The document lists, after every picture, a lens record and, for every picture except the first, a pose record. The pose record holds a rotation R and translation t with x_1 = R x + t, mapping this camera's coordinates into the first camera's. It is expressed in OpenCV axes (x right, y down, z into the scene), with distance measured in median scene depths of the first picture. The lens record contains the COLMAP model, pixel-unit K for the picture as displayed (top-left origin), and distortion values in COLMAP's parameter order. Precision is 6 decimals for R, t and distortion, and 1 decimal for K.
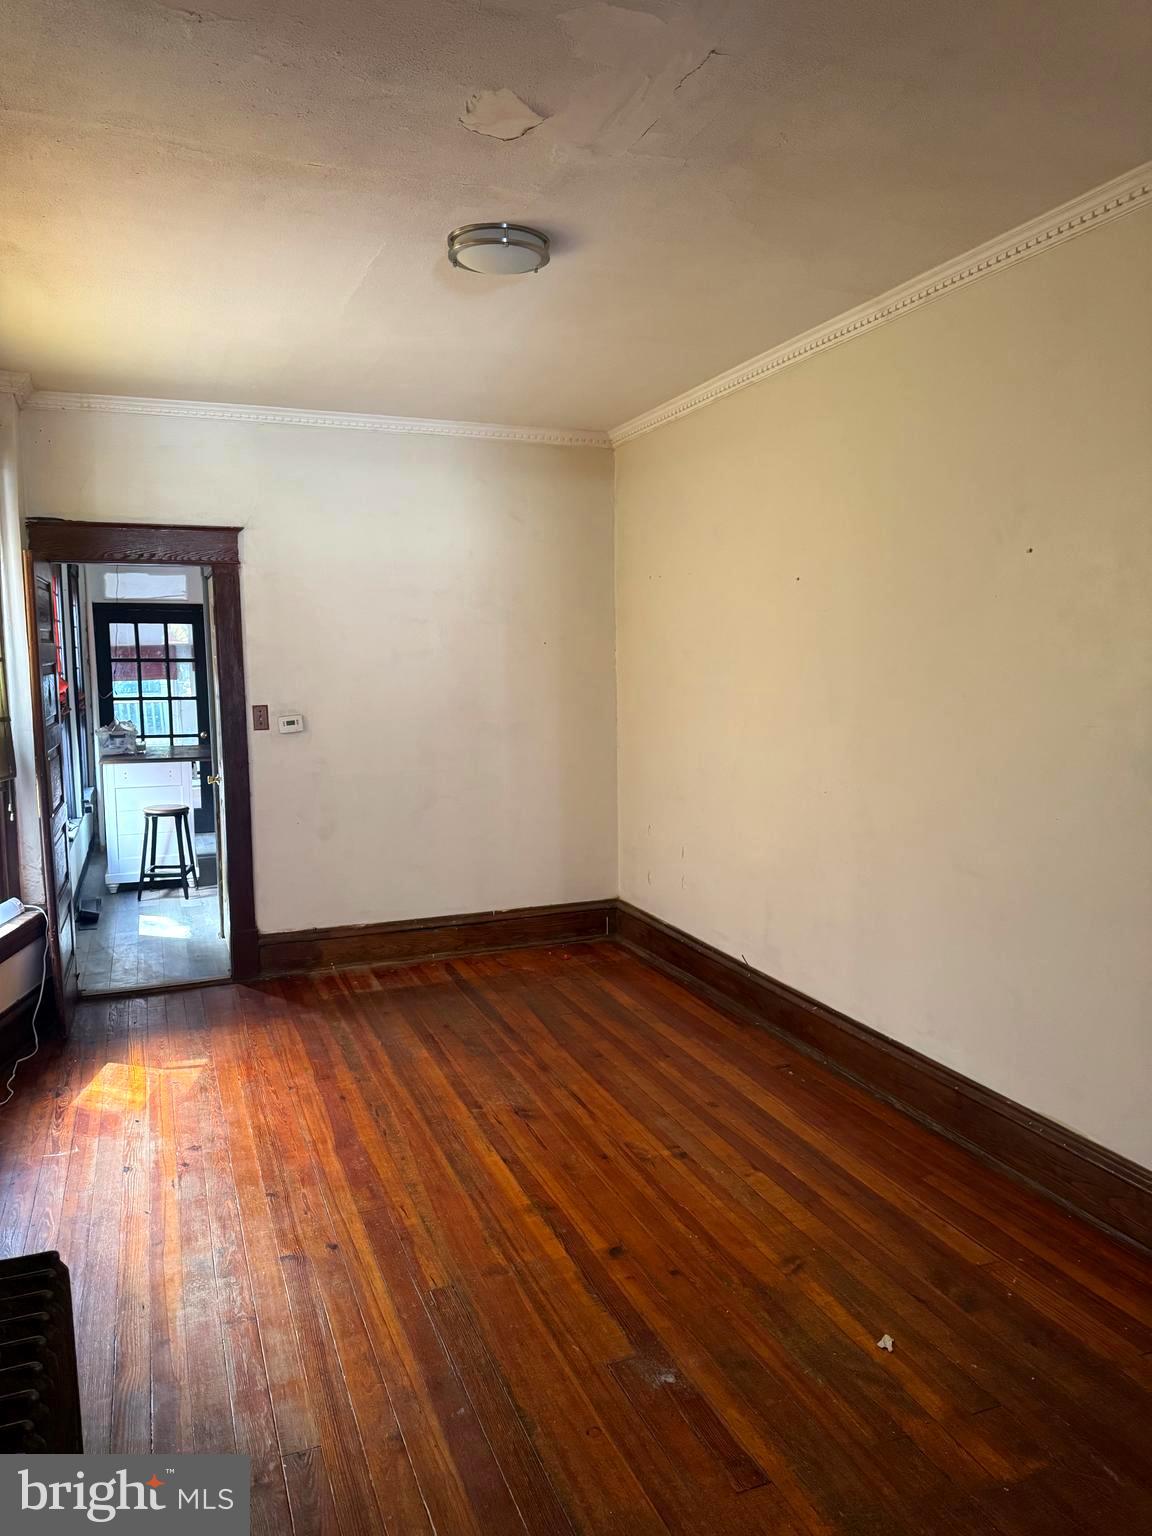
lens RADIAL K [[1094.1, 0, 579.3], [0, 1094.1, 772.3], [0, 0, 1]] dist [0.065641, -0.066031]
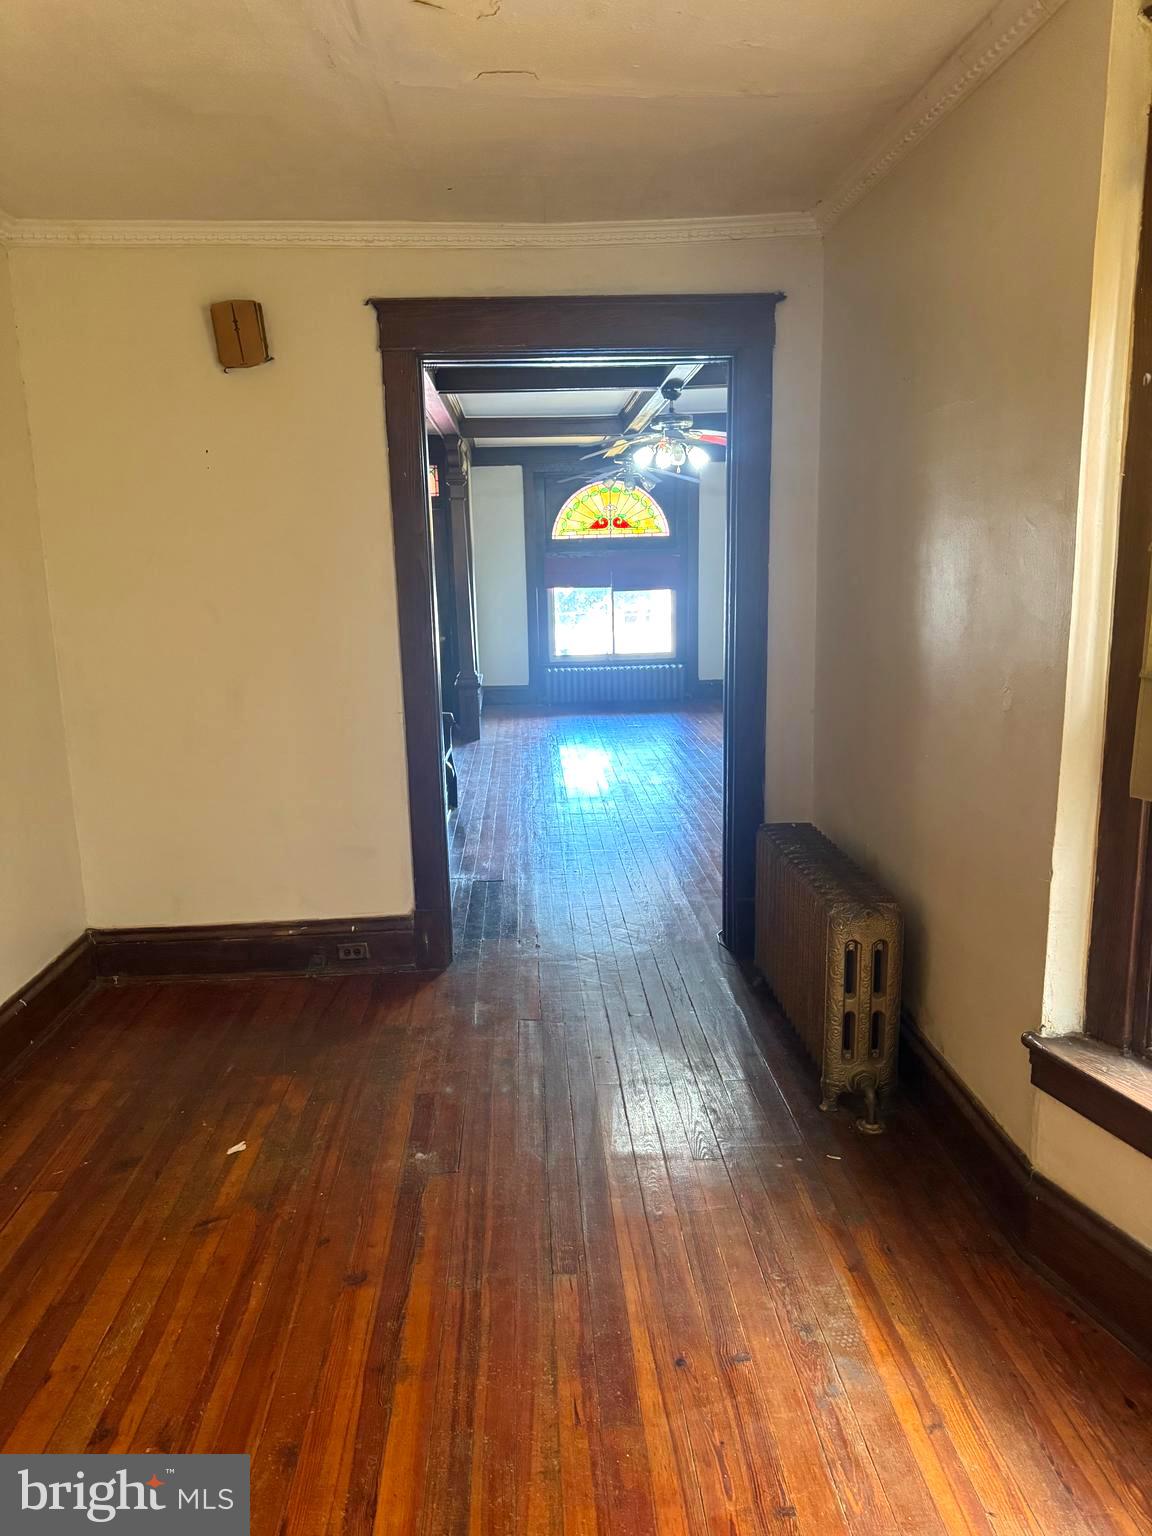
lens RADIAL K [[1094.1, 0, 579.3], [0, 1094.1, 772.3], [0, 0, 1]] dist [0.065641, -0.066031]
pose [[-0.947922, -0.028270, 0.317245, -0.384535], [0.068340, 0.954802, 0.289281, -0.172628], [-0.311084, 0.295896, -0.903146, 1.585191]]
